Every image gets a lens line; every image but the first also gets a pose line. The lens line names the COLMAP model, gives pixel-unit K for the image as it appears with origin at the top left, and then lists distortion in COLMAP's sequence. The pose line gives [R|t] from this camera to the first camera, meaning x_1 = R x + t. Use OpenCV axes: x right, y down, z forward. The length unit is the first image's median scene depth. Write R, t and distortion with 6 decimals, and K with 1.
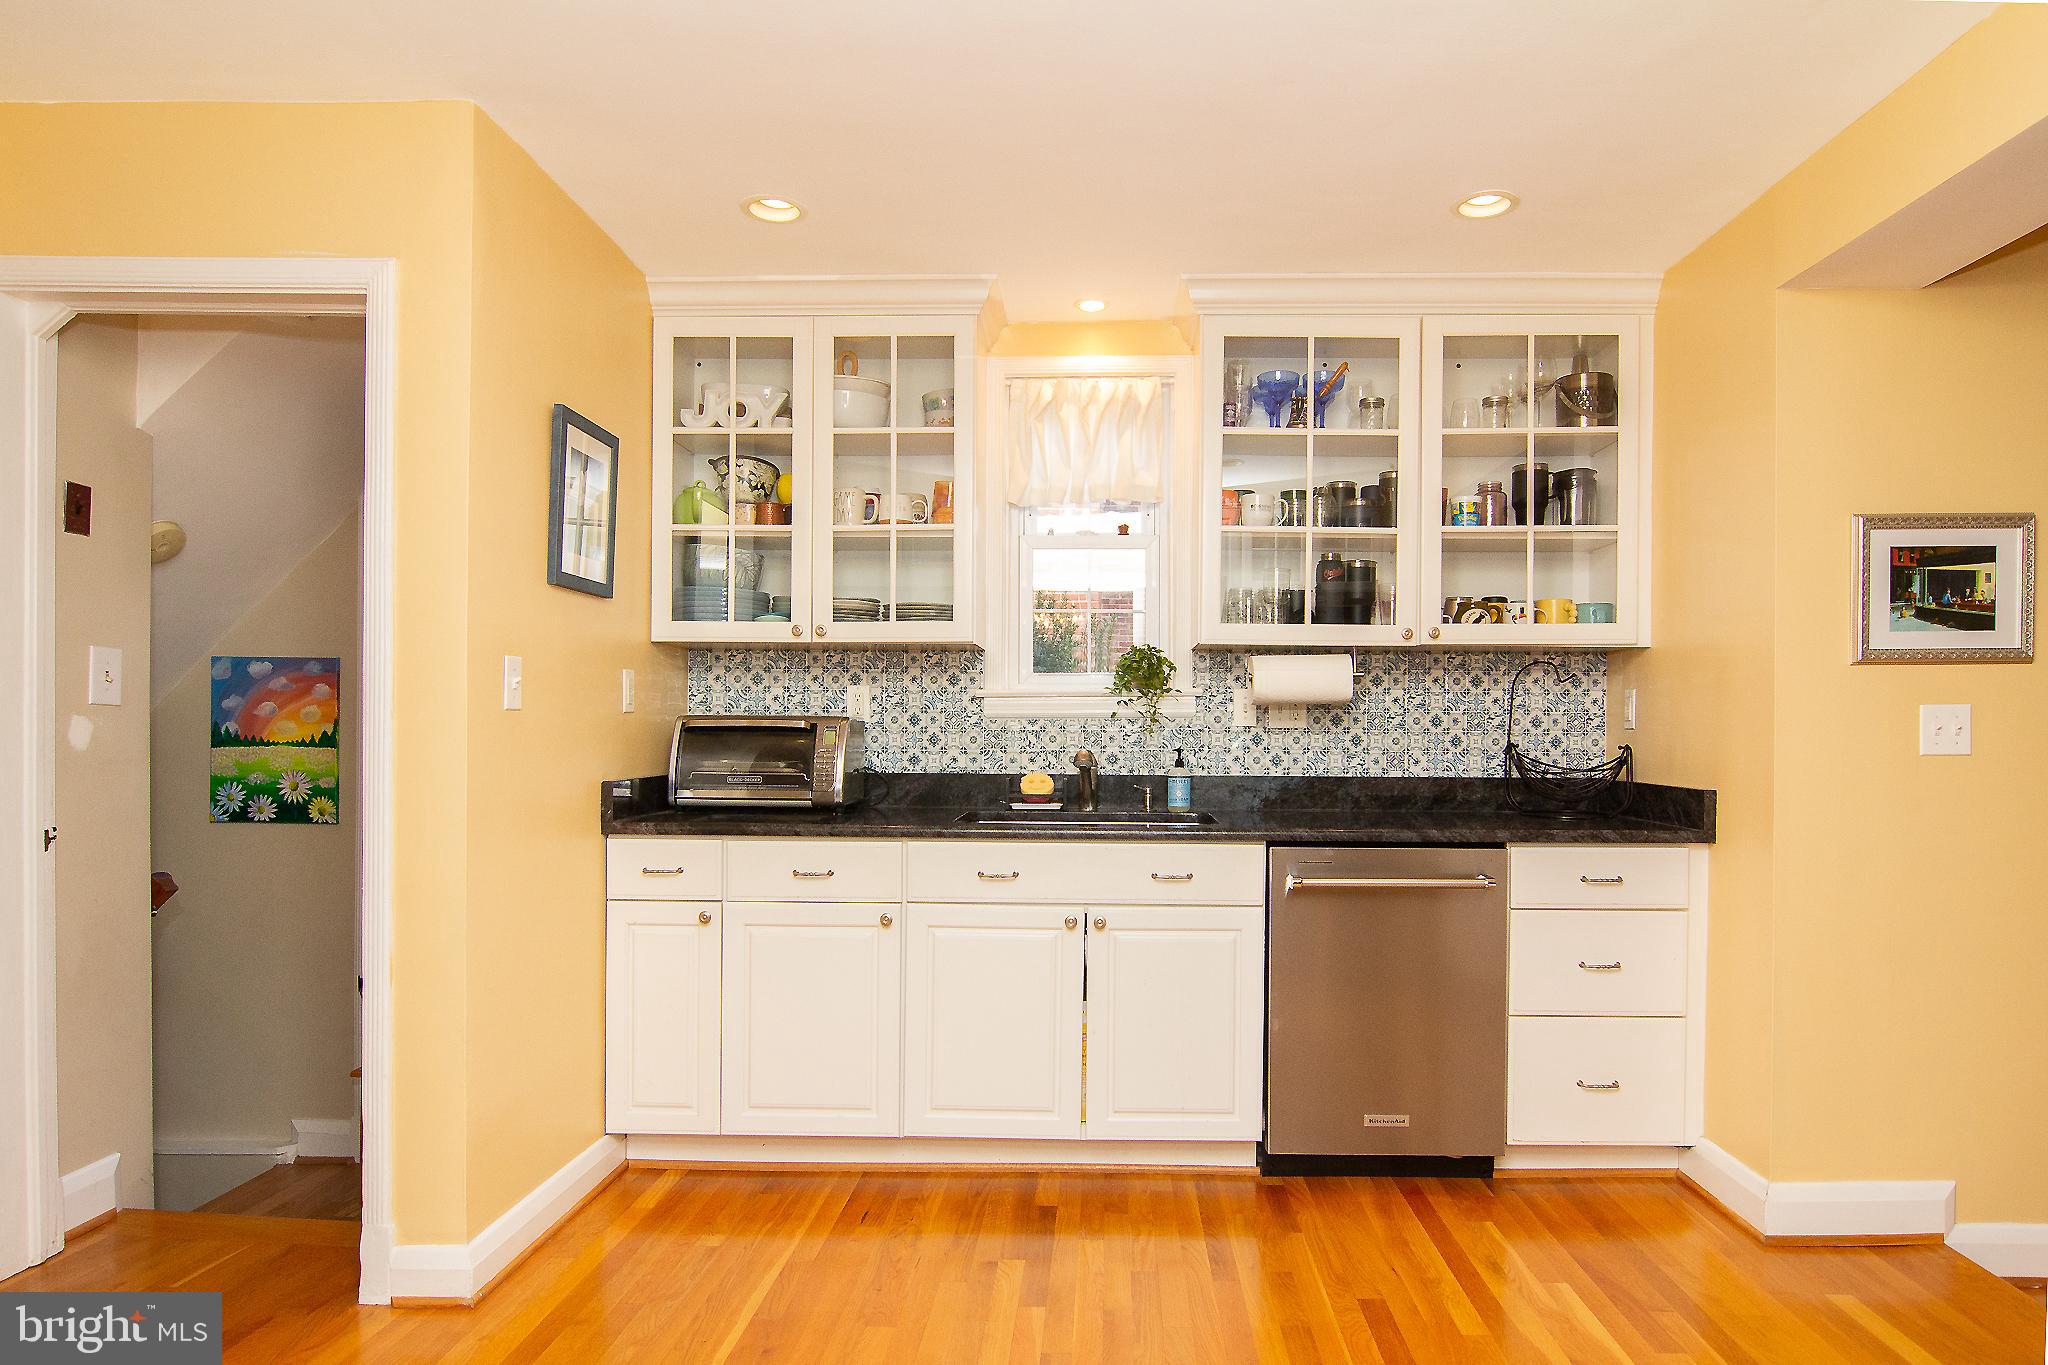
lens RADIAL K [[1113.7, 0, 1024.0], [0, 1113.7, 682.5], [0, 0, 1]] dist [-0.003363, -0.000243]
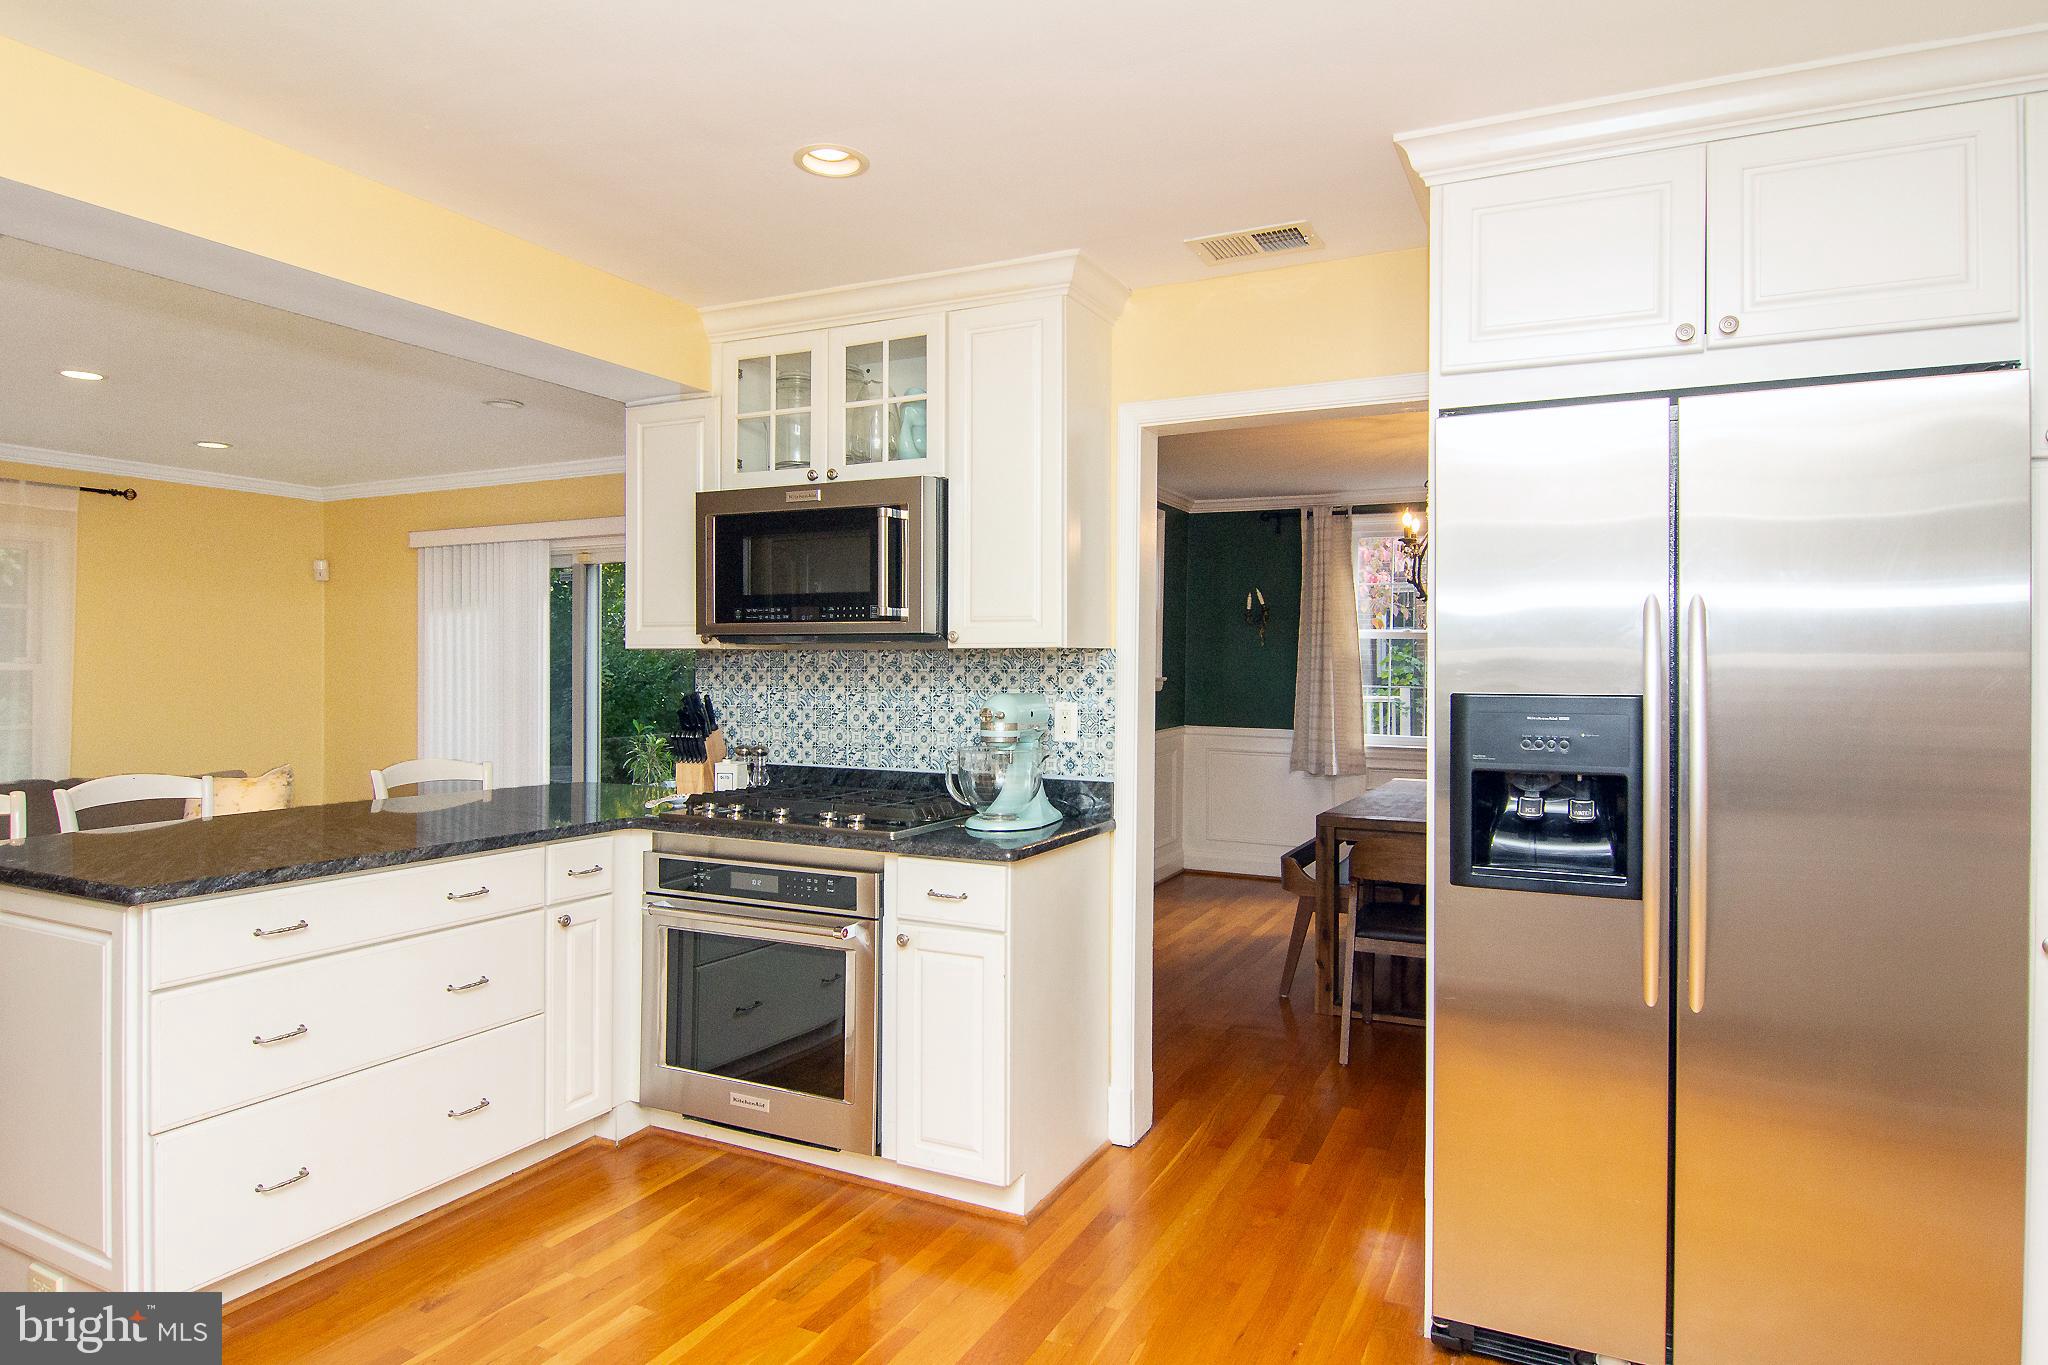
lens RADIAL K [[1274.0, 0, 1024.0], [0, 1274.0, 682.5], [0, 0, 1]] dist [-0.008561, -0.003345]
pose [[0.912630, 0.005865, -0.408744, 0.977587], [-0.006931, 0.999975, -0.001126, 0.002691], [0.408727, 0.003861, 0.912649, -0.016445]]
